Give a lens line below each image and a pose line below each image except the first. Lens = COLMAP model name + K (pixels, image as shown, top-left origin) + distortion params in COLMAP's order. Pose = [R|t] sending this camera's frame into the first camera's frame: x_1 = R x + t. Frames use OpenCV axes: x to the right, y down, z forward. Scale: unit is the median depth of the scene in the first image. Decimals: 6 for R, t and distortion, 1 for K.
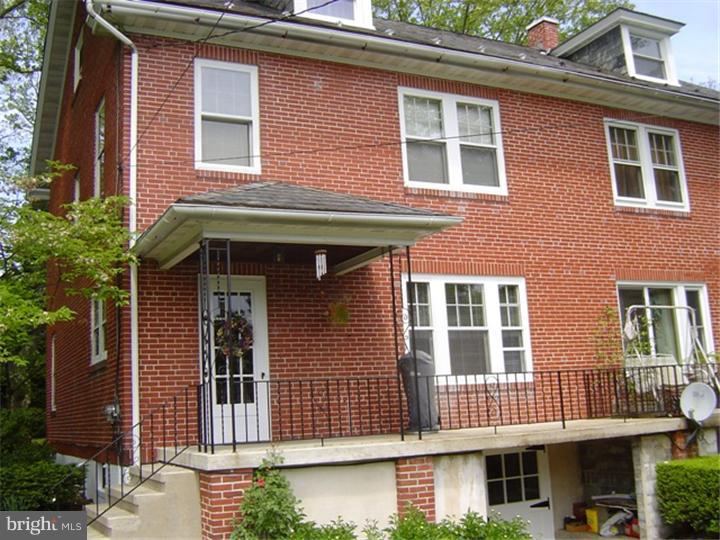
lens RADIAL K [[825.7, 0, 336.4], [0, 825.7, 268.0], [0, 0, 1]] dist [-0.132708, -0.000995]
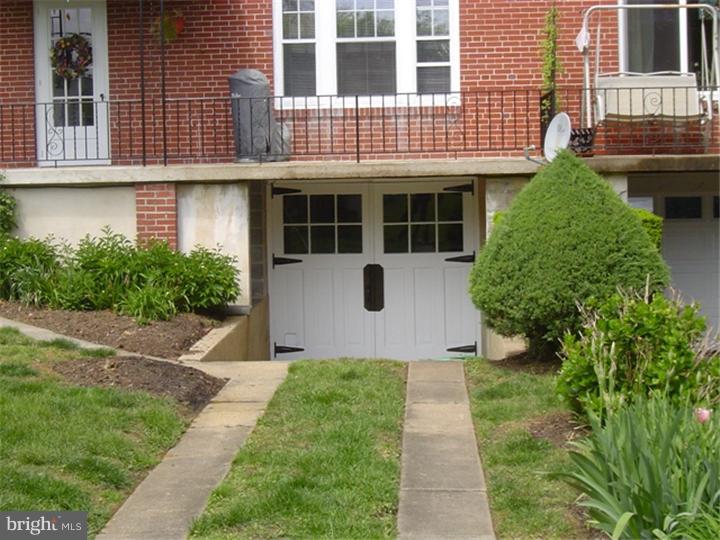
lens RADIAL K [[1427.5, 0, 360.0], [0, 1427.5, 270.0], [0, 0, 1]] dist [-0.070107, -0.116385]
pose [[0.869222, 0.066580, -0.489919, 0.967522], [0.063709, 0.967548, 0.244523, -0.057835], [0.490301, -0.243757, 0.836772, -0.274329]]
